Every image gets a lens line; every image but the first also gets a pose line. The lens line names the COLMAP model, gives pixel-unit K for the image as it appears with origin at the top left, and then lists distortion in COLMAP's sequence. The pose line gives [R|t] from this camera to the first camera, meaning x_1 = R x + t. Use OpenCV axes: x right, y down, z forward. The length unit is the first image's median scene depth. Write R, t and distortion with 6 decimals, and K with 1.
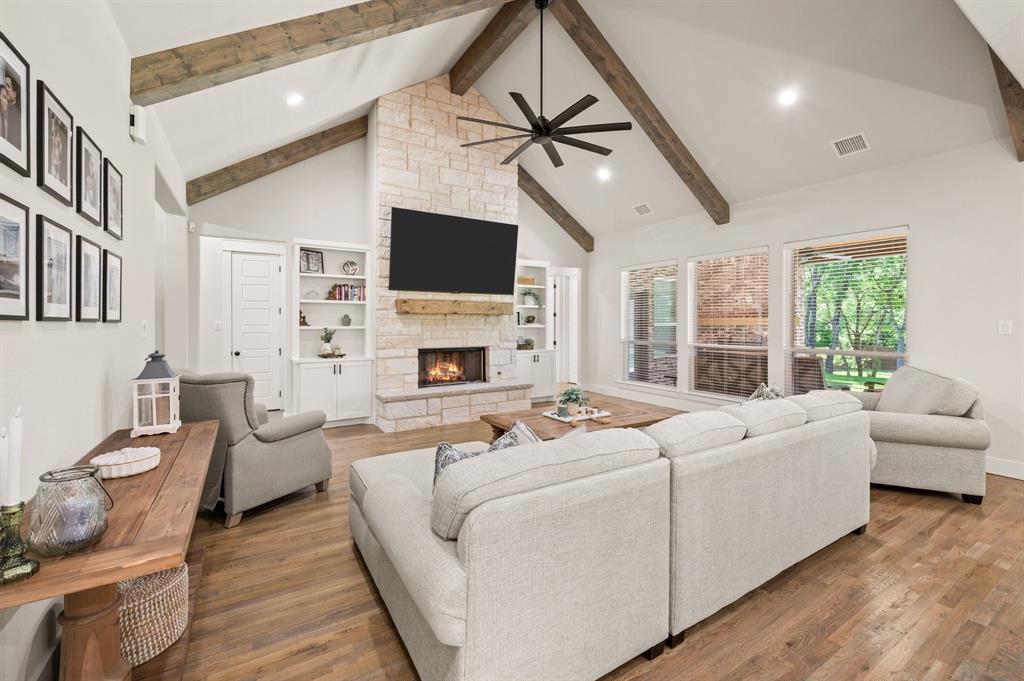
lens RADIAL K [[434.6, 0, 512.7], [0, 434.6, 330.2], [0, 0, 1]] dist [-0.002436, -0.000726]
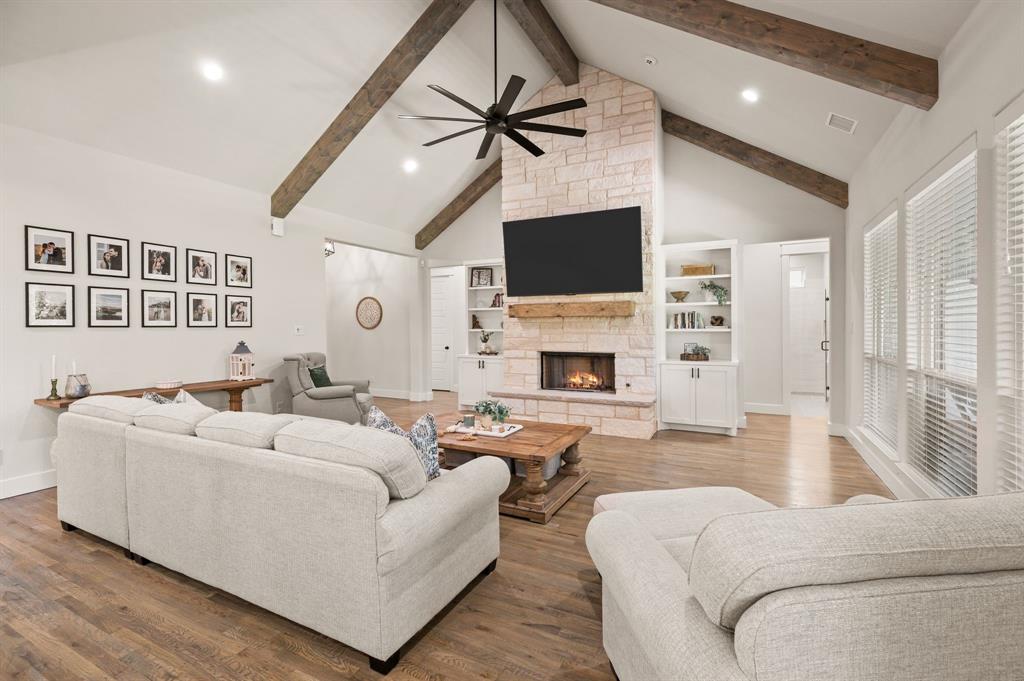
lens RADIAL K [[452.6, 0, 513.9], [0, 452.6, 337.3], [0, 0, 1]] dist [-0.001949, 0.000553]
pose [[0.519314, 0.020363, -0.854341, 0.664264], [-0.010292, 0.999793, 0.017574, -0.008534], [0.854521, -0.000334, 0.519416, 0.382683]]
